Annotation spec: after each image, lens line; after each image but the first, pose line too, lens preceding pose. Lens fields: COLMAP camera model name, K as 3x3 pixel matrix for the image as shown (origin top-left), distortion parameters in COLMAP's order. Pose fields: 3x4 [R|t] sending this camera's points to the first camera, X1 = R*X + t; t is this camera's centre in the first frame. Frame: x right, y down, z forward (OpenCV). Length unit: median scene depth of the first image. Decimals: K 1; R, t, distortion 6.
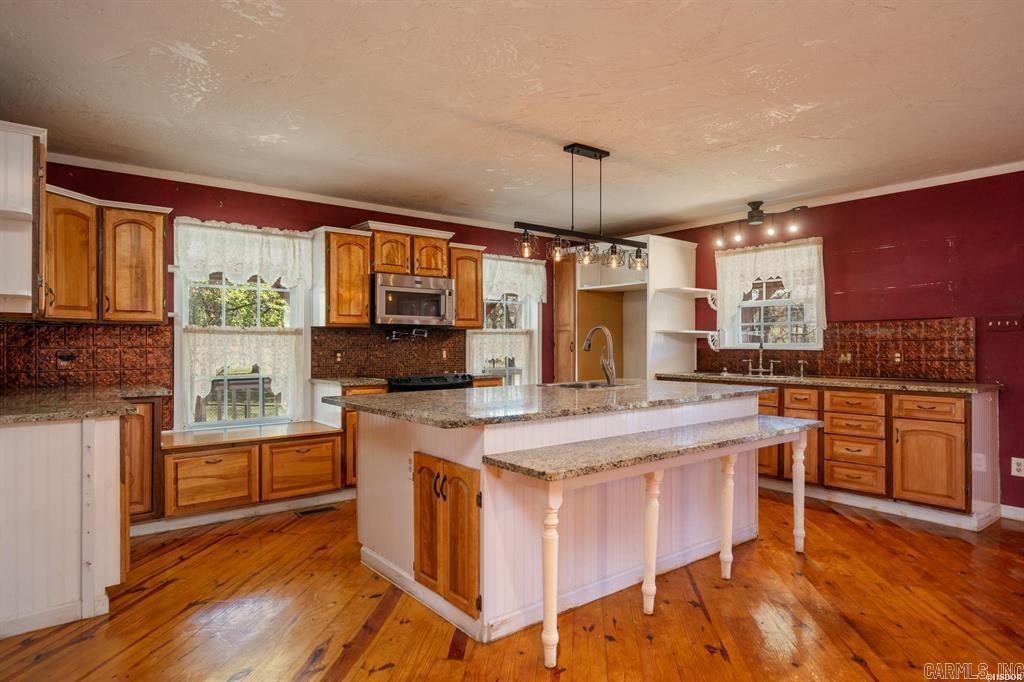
lens RADIAL K [[604.0, 0, 502.4], [0, 604.0, 345.9], [0, 0, 1]] dist [0.005414, 0.001992]
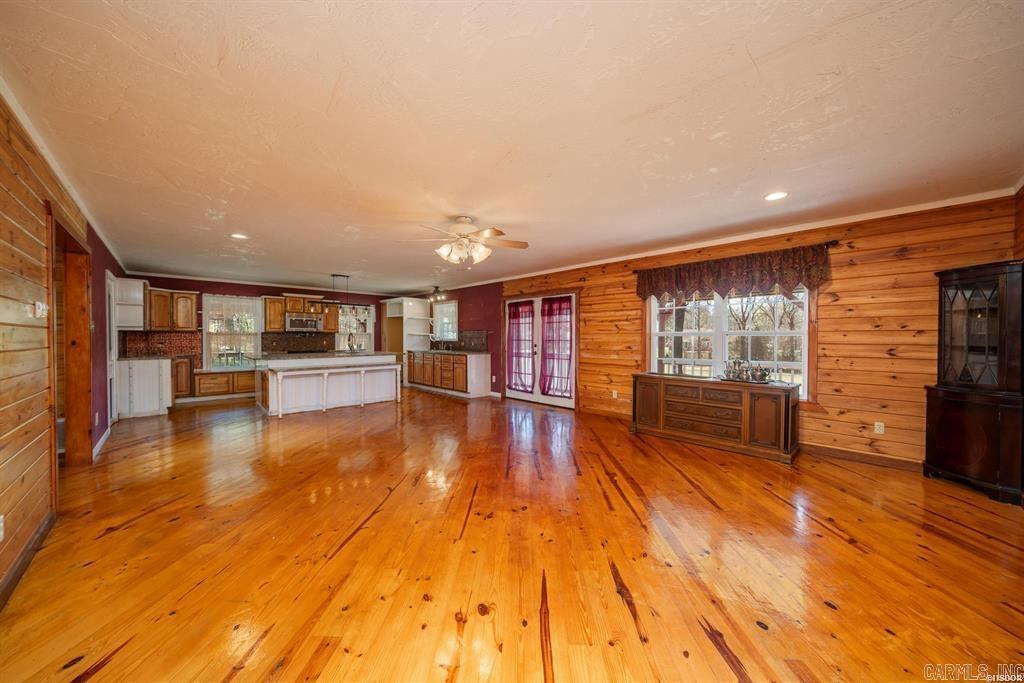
lens RADIAL K [[383.7, 0, 515.3], [0, 383.7, 341.4], [0, 0, 1]] dist [0.003675, -0.000130]
pose [[0.997078, 0.001267, 0.076380, 0.744491], [-0.001426, 0.999997, 0.002028, 0.004831], [-0.076377, -0.002131, 0.997077, -0.864007]]
